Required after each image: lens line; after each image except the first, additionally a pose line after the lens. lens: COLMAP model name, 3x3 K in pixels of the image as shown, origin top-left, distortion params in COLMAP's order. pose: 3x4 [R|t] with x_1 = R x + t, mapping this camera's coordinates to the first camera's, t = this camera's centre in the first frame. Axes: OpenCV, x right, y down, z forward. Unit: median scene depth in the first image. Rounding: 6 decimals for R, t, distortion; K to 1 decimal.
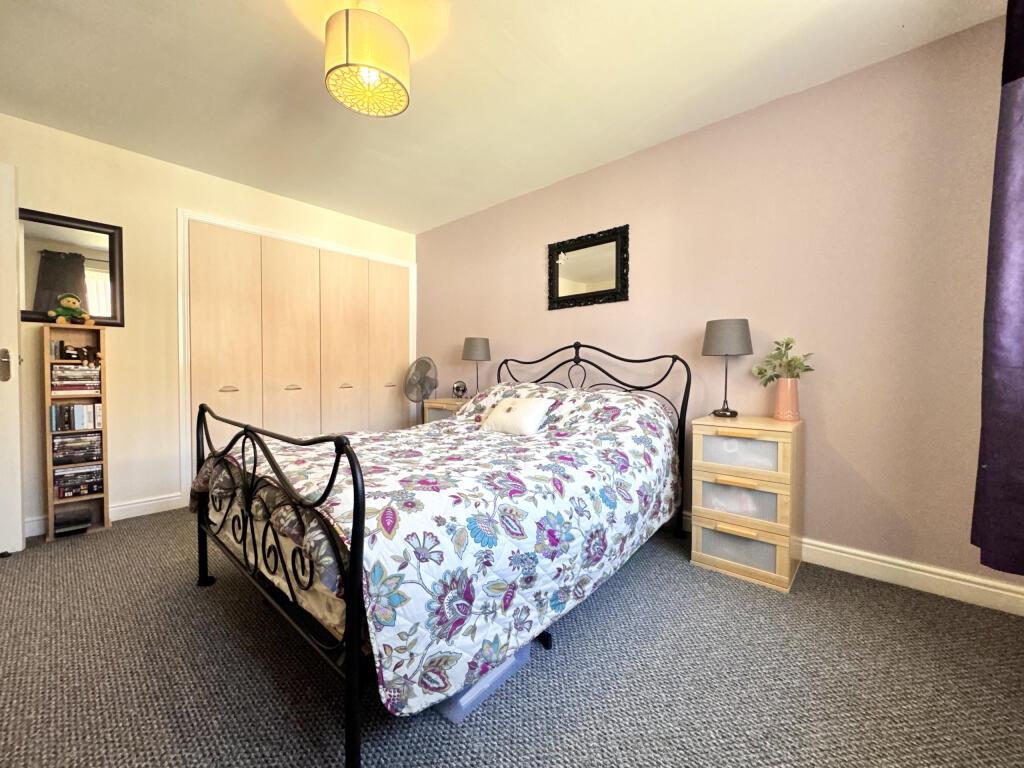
lens RADIAL K [[410.6, 0, 508.4], [0, 410.6, 379.7], [0, 0, 1]] dist [-0.002121, 0.000043]
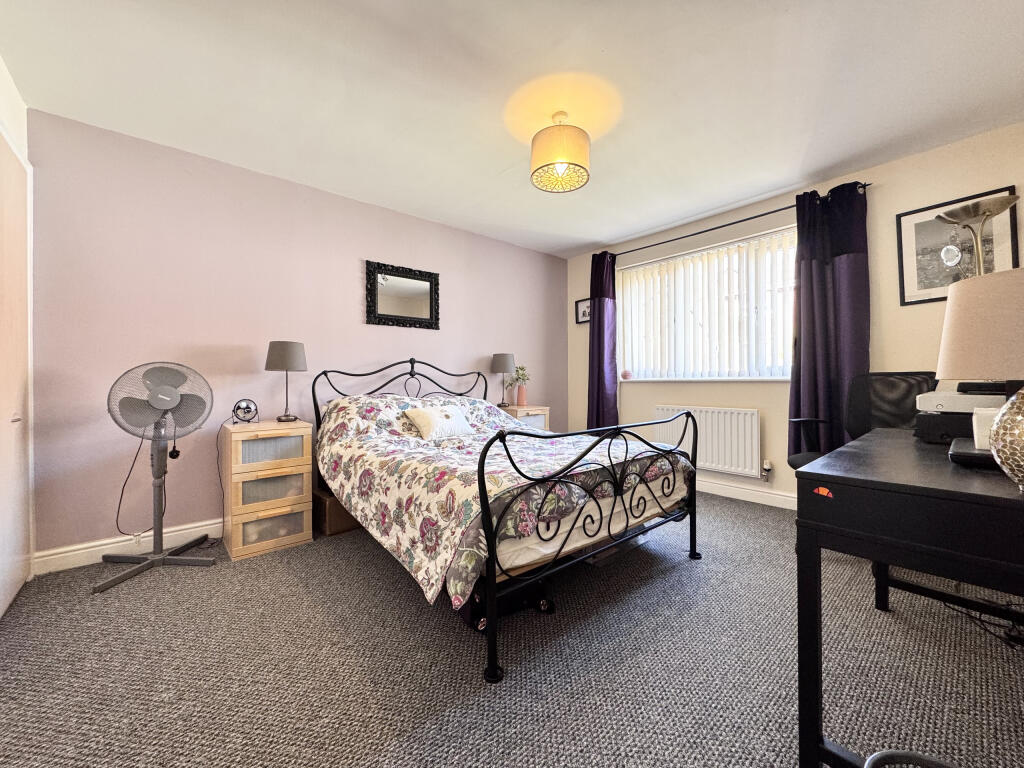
lens RADIAL K [[410.6, 0, 506.3], [0, 410.6, 381.2], [0, 0, 1]] dist [-0.002121, 0.000043]
pose [[0.161507, -0.008827, 0.986832, -0.951731], [0.020259, 0.999779, 0.005627, -0.027001], [-0.986664, 0.019083, 0.161651, 0.544361]]
